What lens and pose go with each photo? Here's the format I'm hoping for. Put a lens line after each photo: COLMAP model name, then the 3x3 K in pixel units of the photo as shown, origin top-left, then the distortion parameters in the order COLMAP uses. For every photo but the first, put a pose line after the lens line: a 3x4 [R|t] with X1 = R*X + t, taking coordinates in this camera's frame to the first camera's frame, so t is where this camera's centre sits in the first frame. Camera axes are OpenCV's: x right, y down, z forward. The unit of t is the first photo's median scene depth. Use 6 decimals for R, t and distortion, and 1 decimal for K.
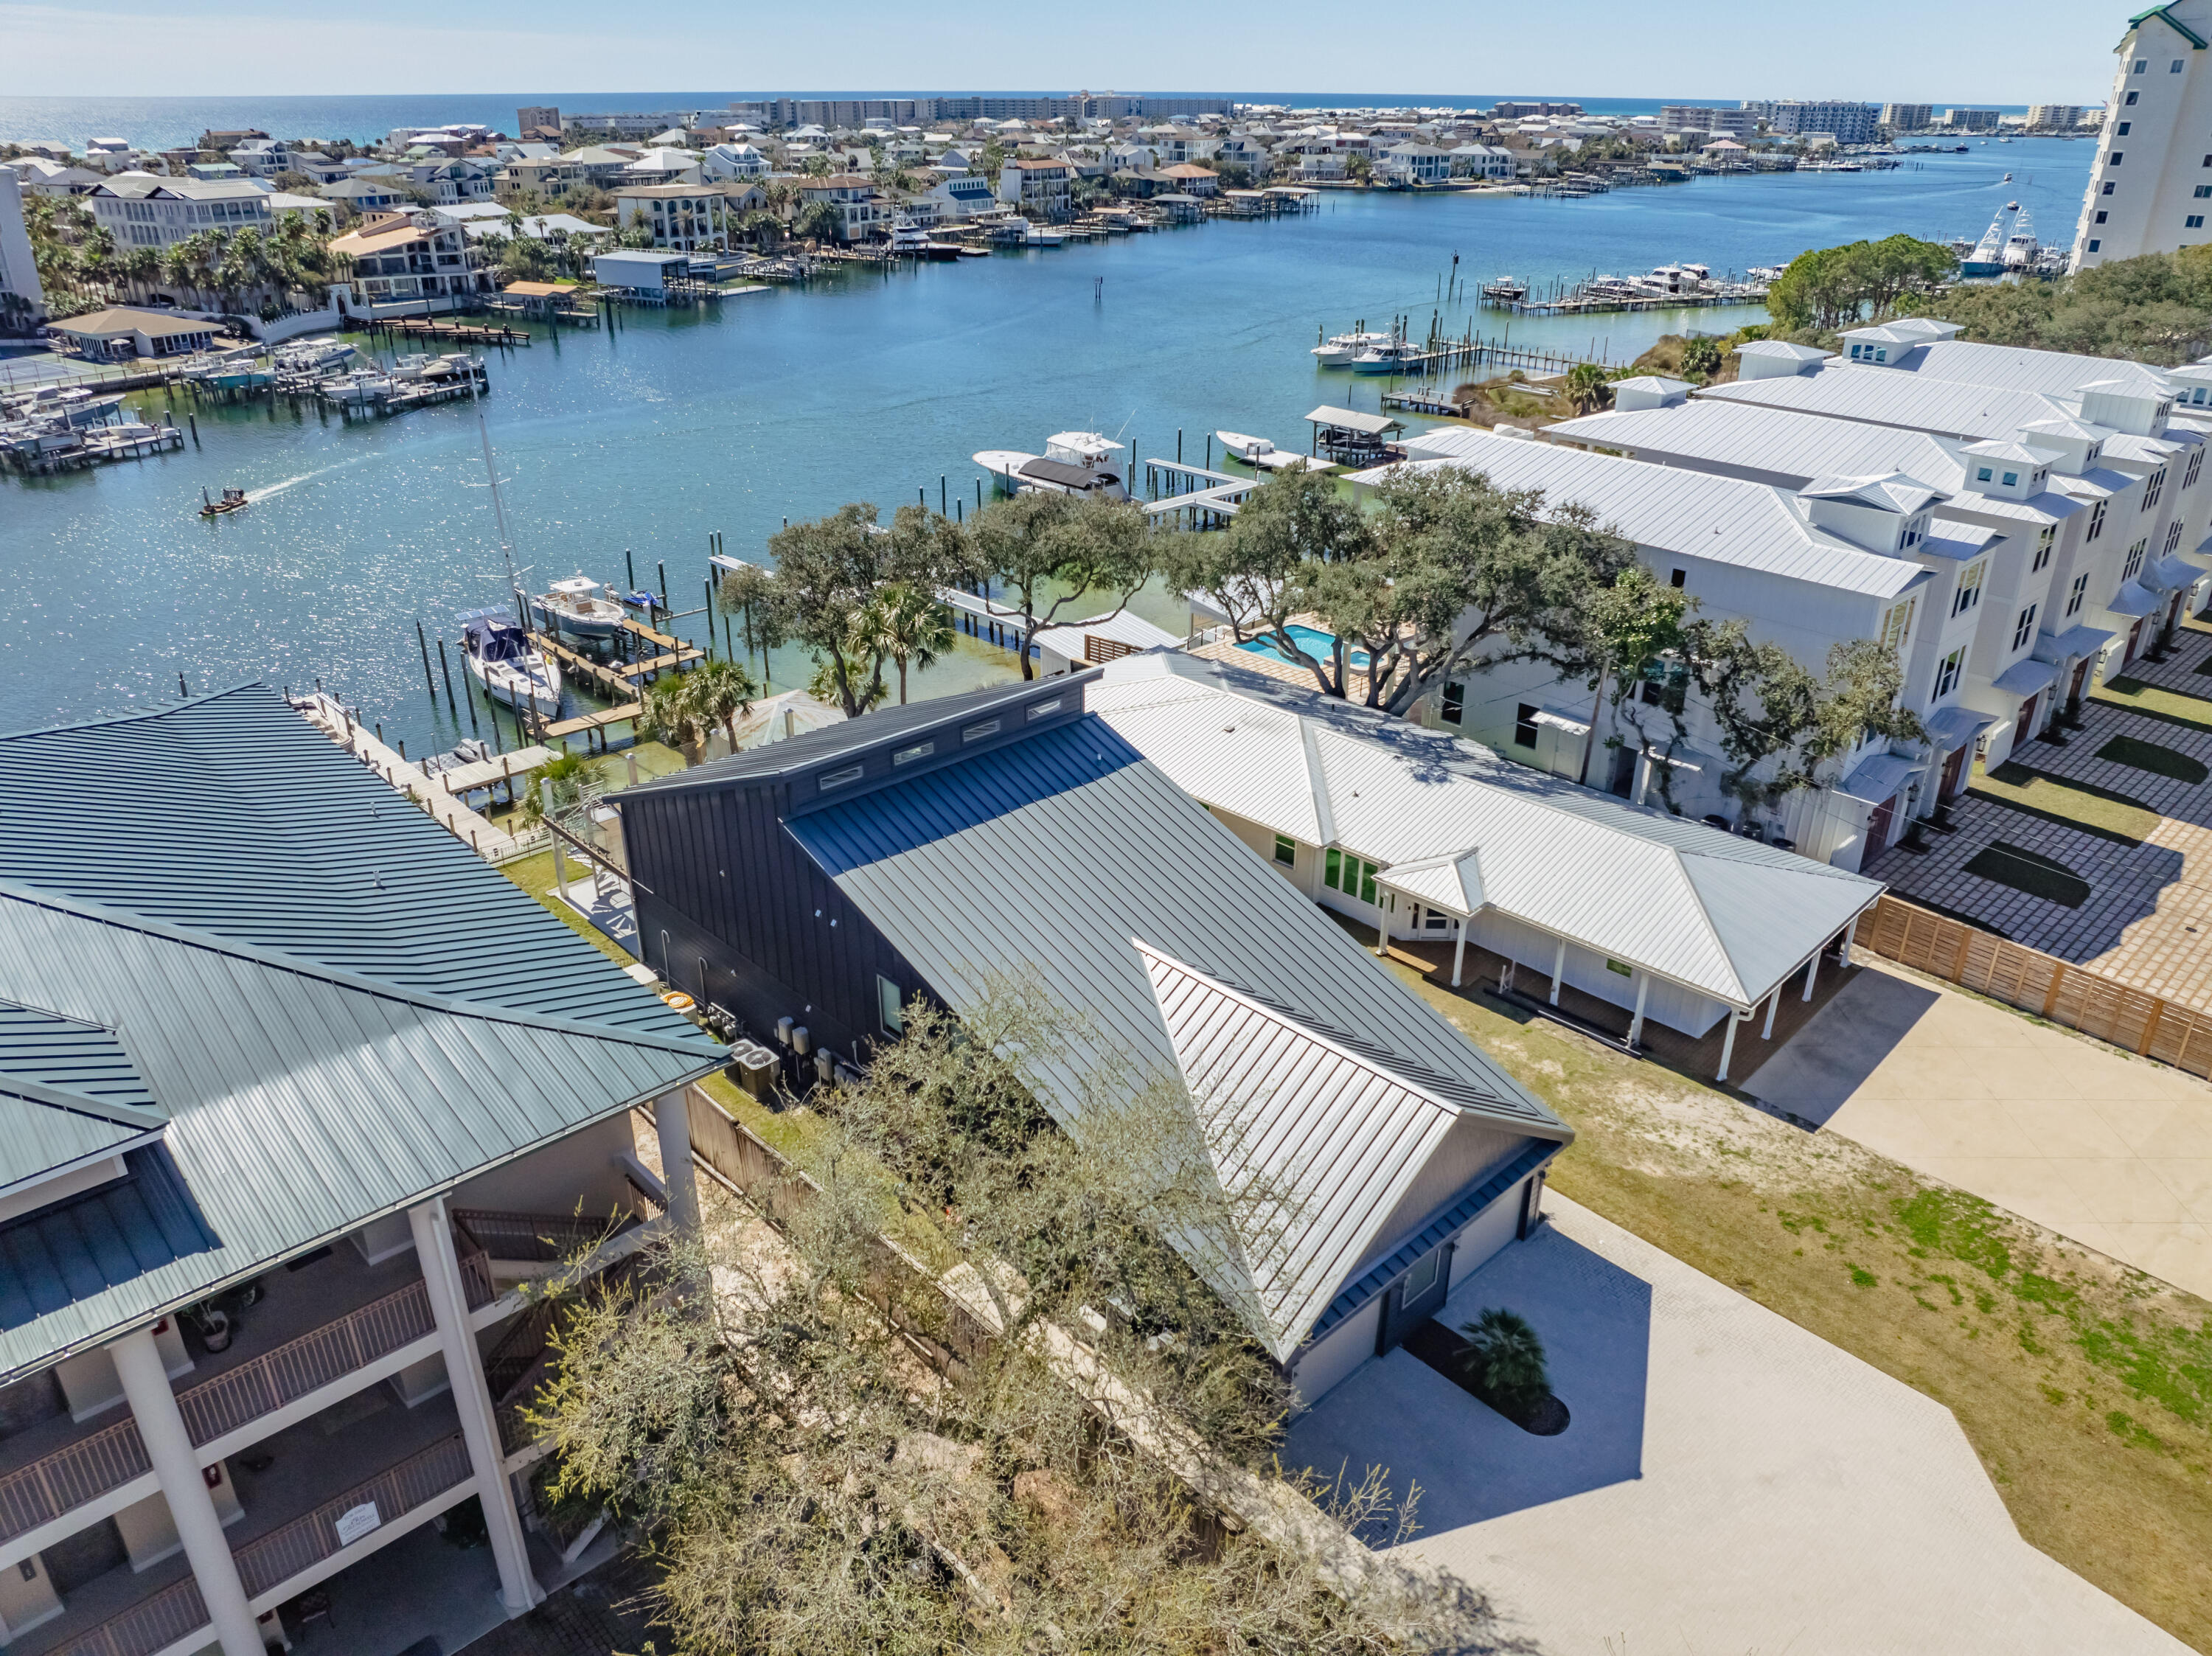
lens RADIAL K [[1550.4, 0, 1113.7], [0, 1550.4, 823.1], [0, 0, 1]] dist [-0.040791, 0.005068]
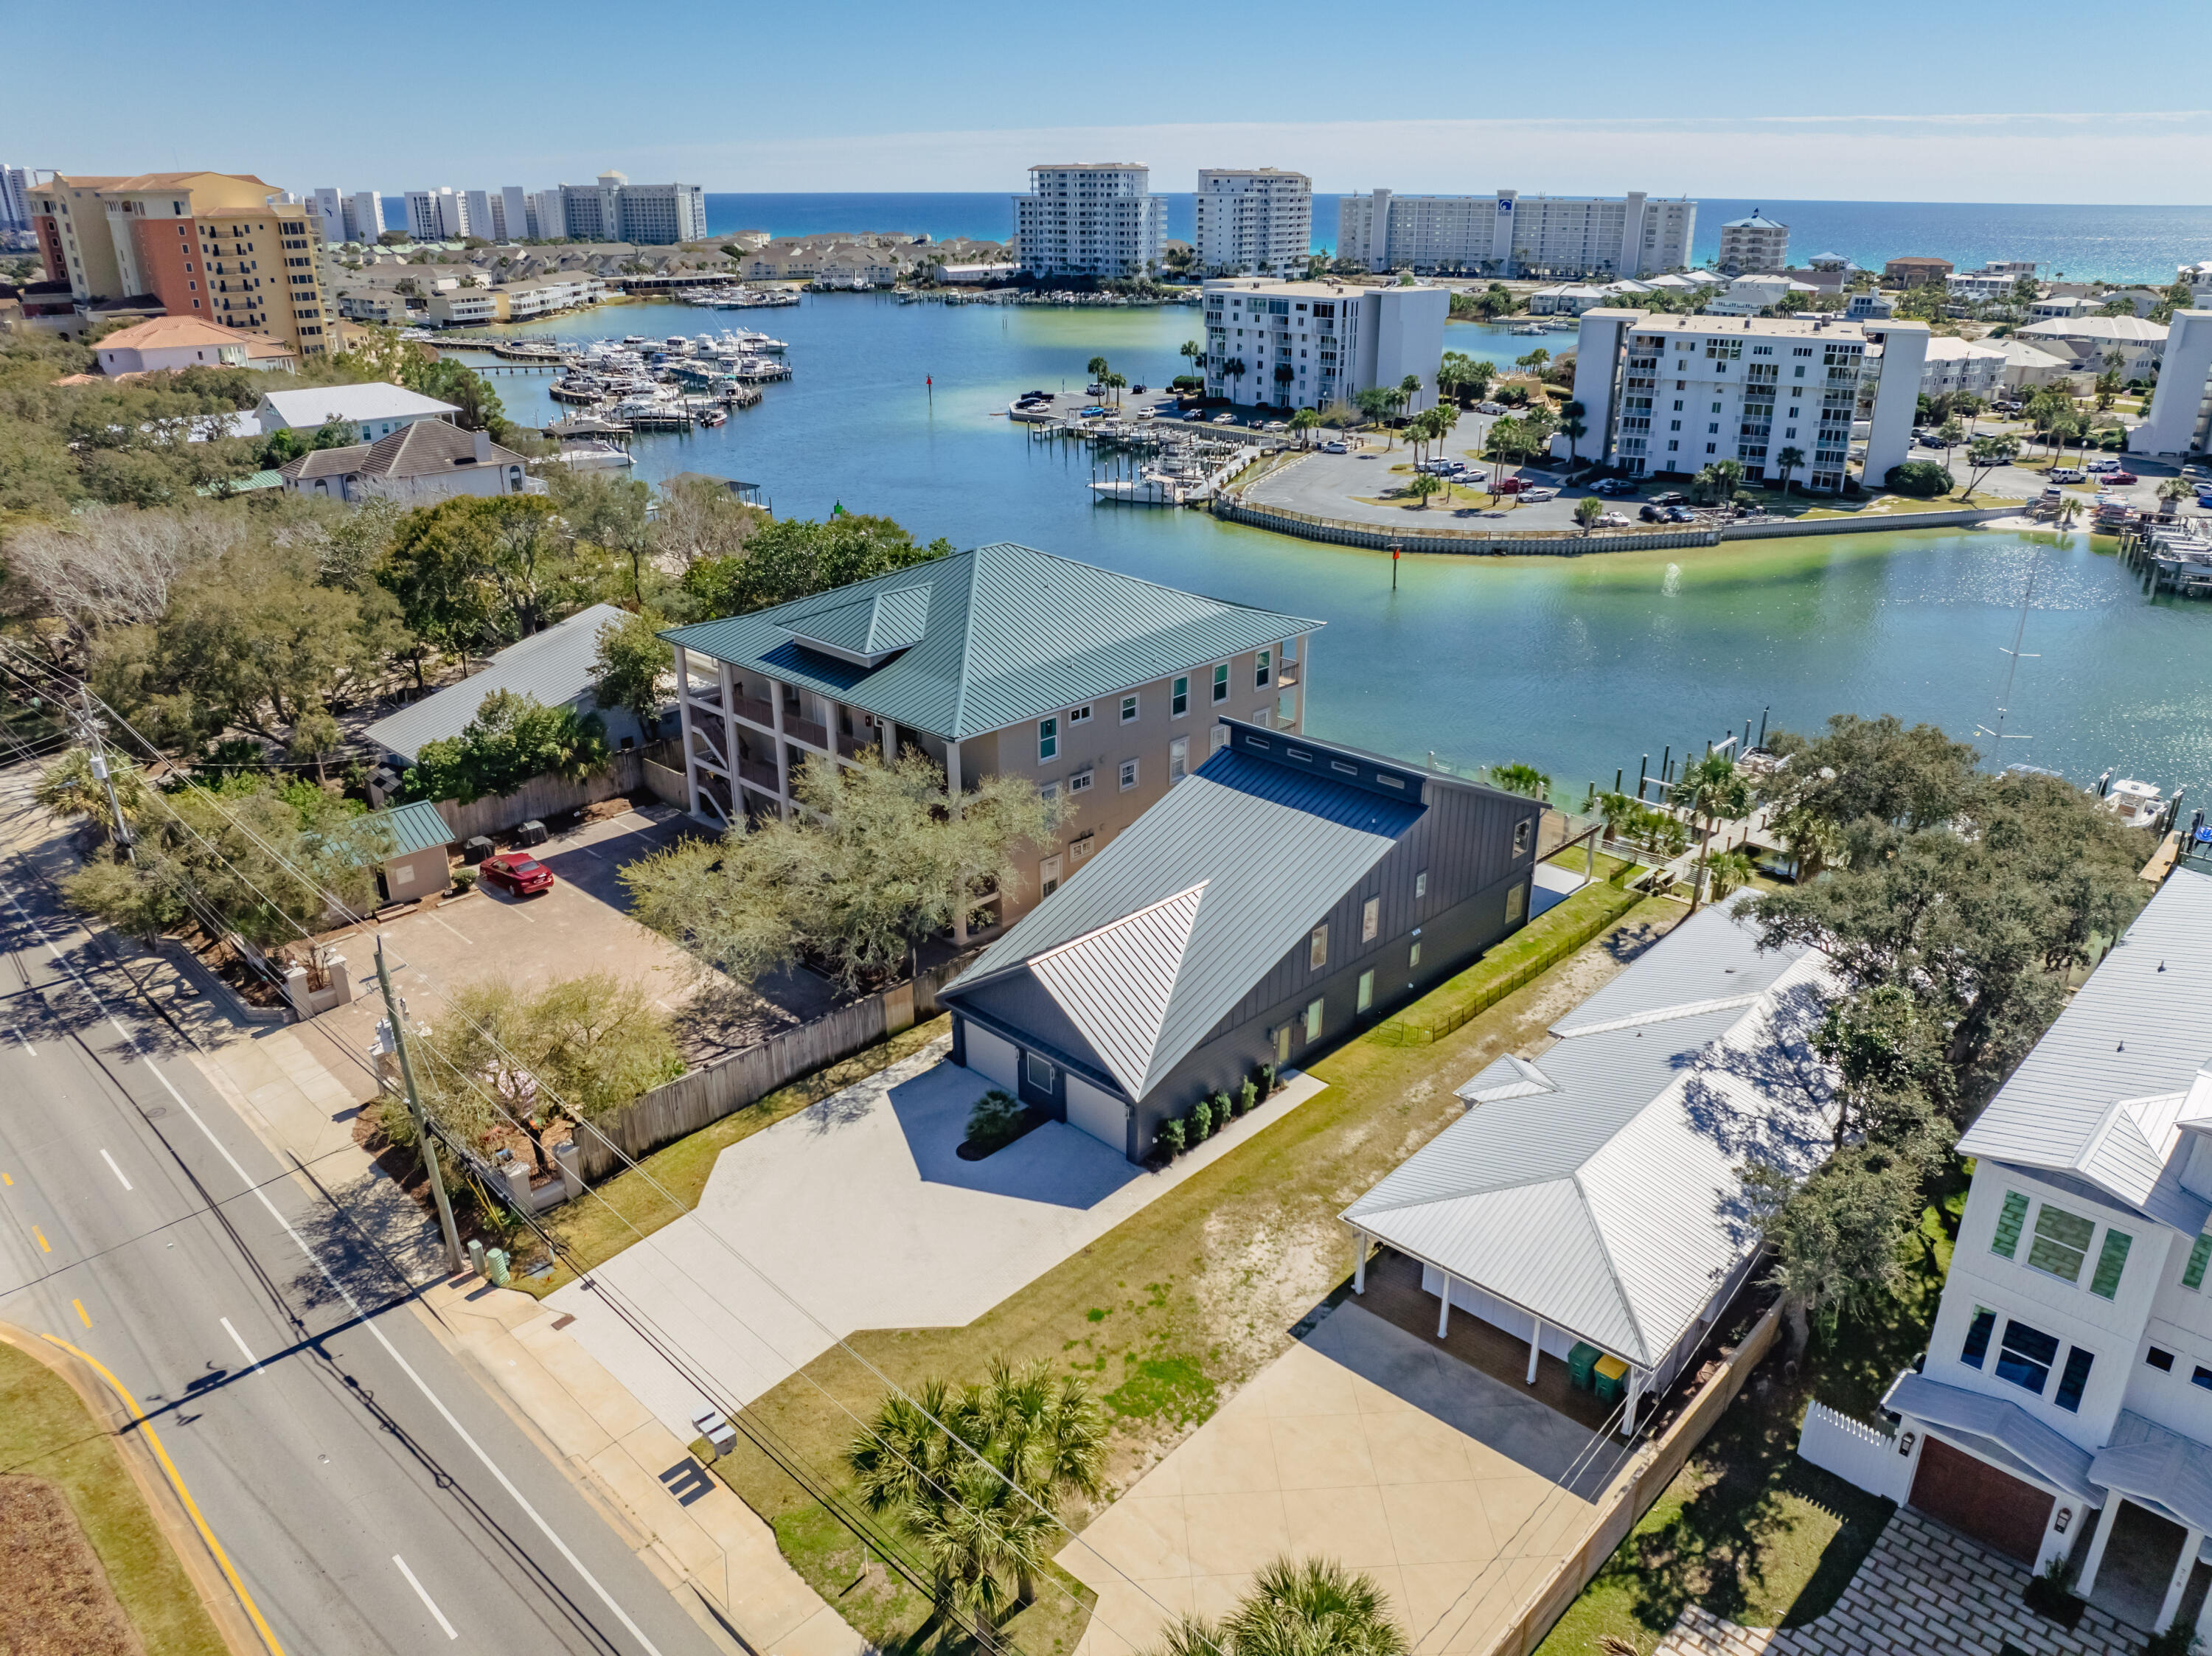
lens RADIAL K [[1550.4, 0, 1113.7], [0, 1550.4, 823.1], [0, 0, 1]] dist [-0.040791, 0.005068]
pose [[0.040110, 0.375121, -0.926108, 0.380102], [-0.432099, 0.842218, 0.322427, -0.115749], [0.900934, 0.387238, 0.195871, 0.150863]]
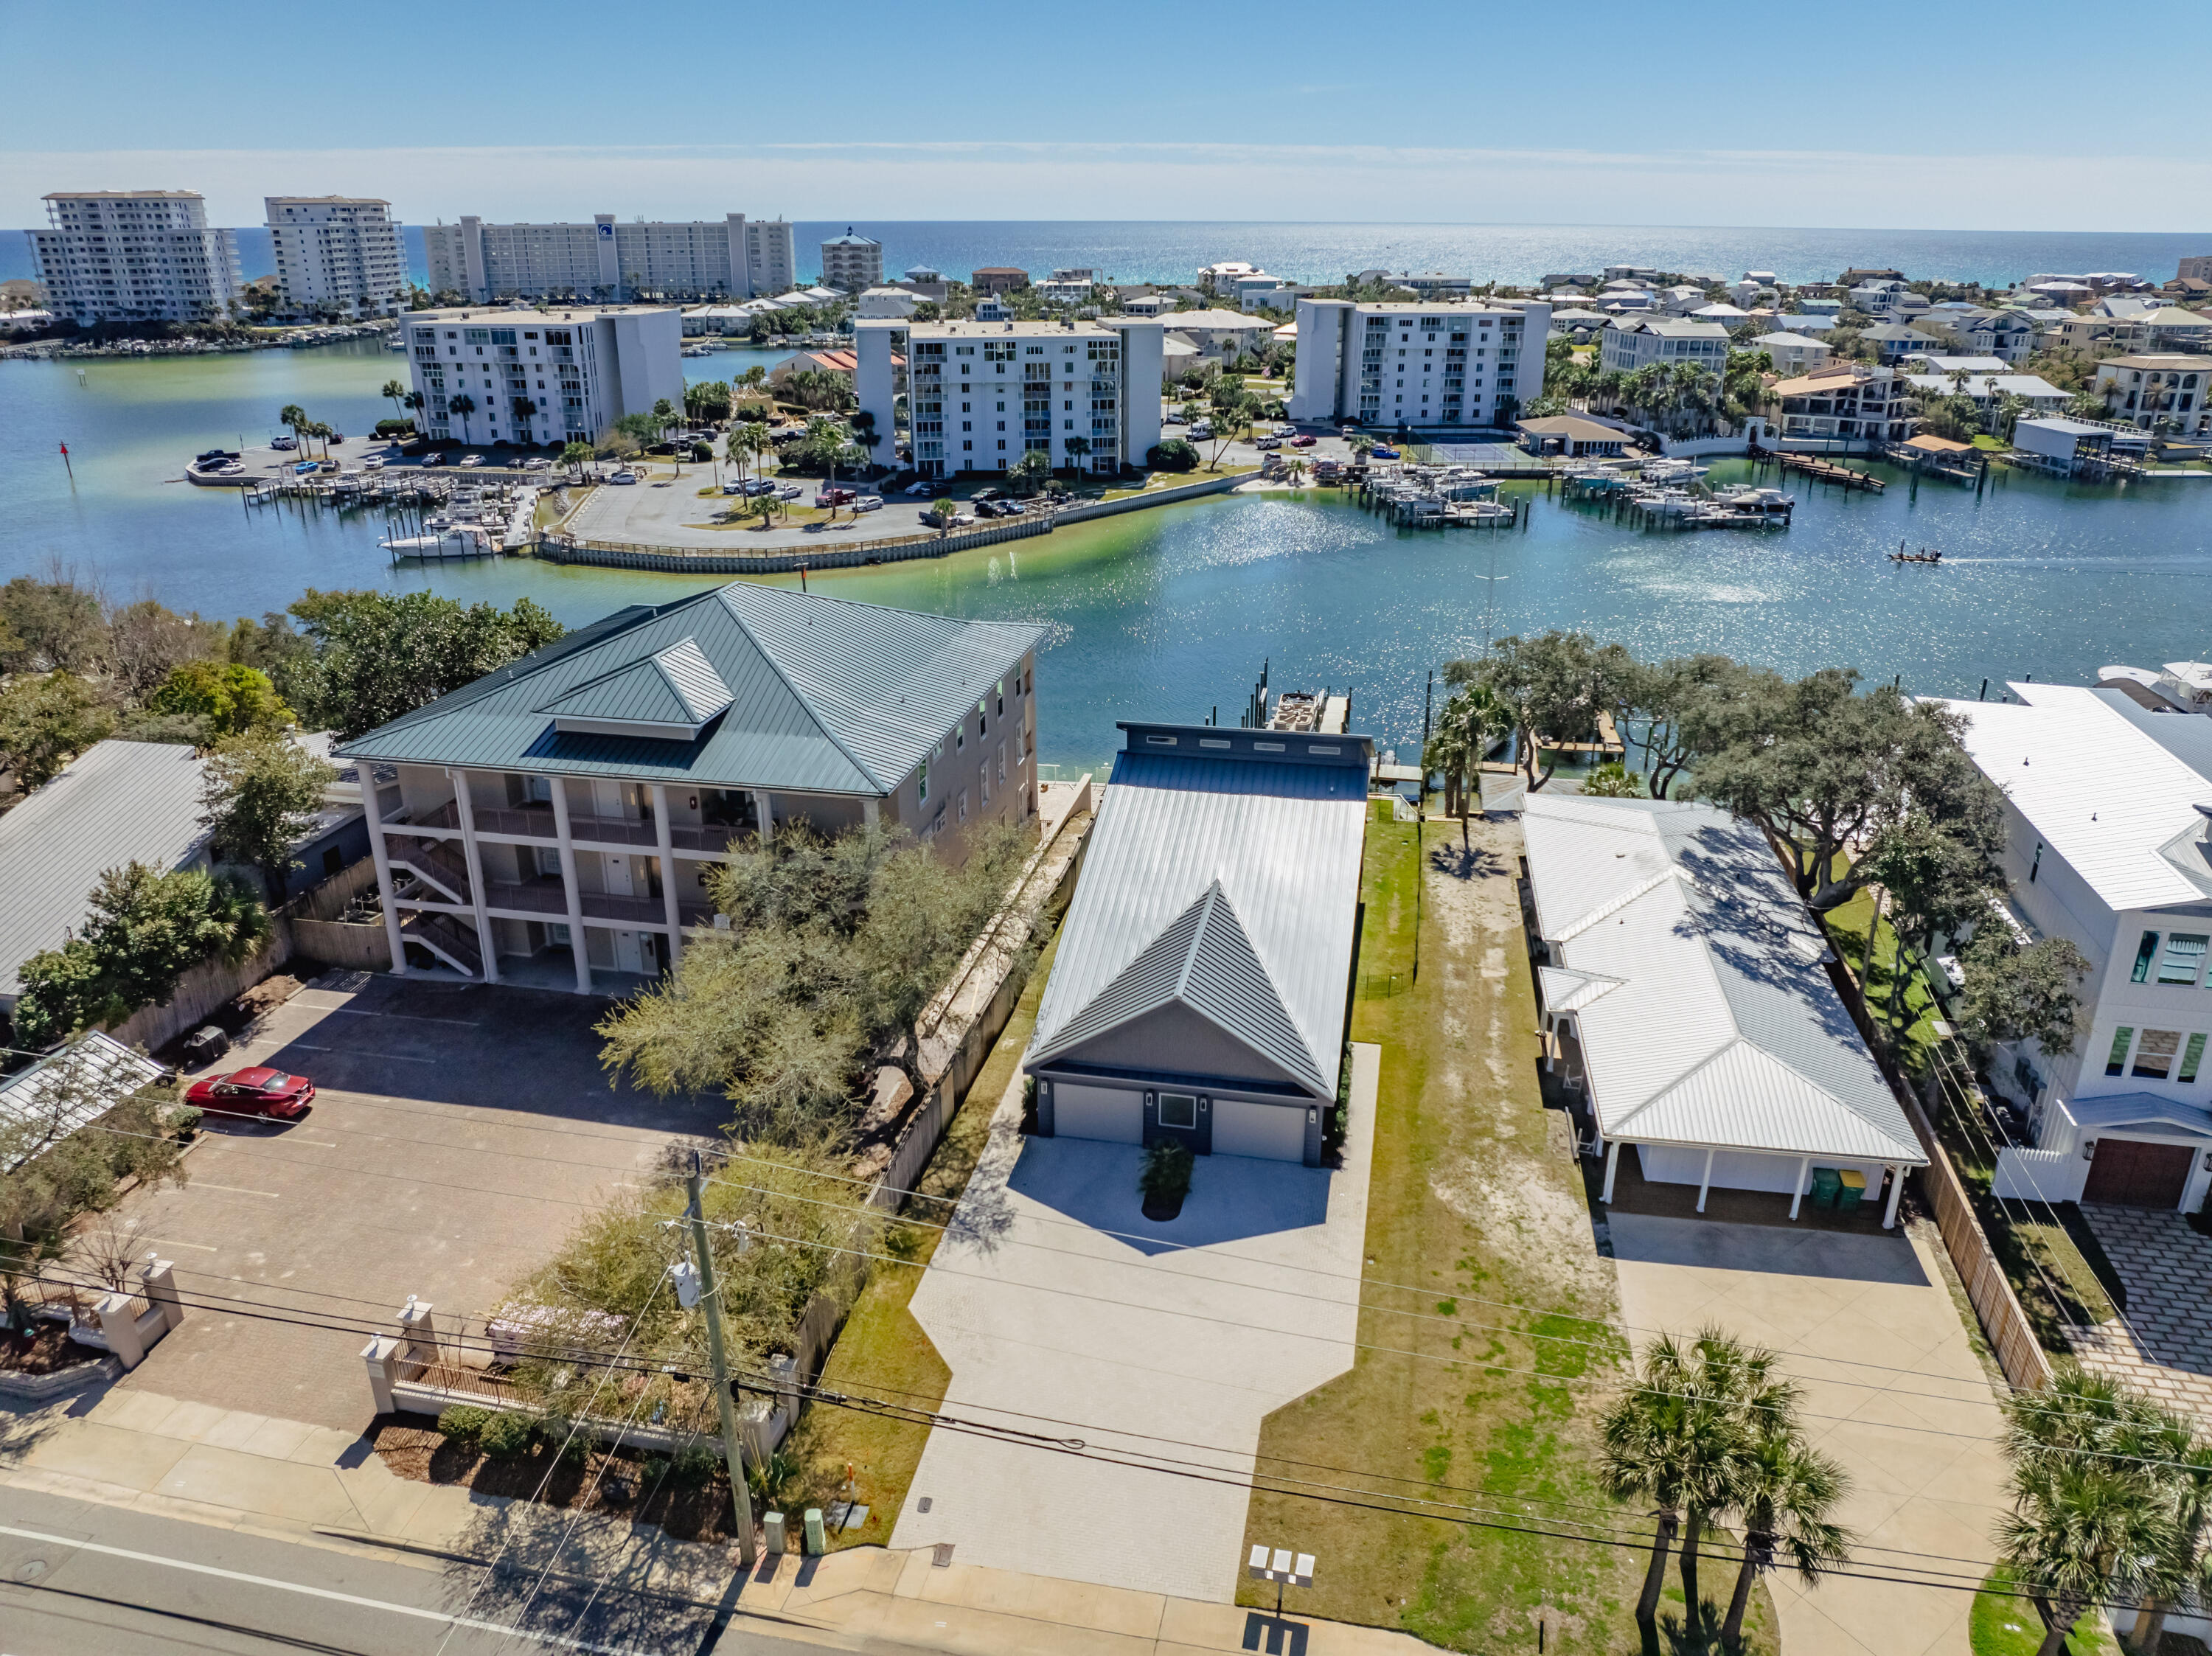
lens RADIAL K [[1550.4, 0, 1113.7], [0, 1550.4, 823.1], [0, 0, 1]] dist [-0.040791, 0.005068]
pose [[0.571614, 0.295848, -0.765331, 0.294617], [-0.352483, 0.930824, 0.096557, -0.023773], [0.740954, 0.214573, 0.636353, -0.021322]]
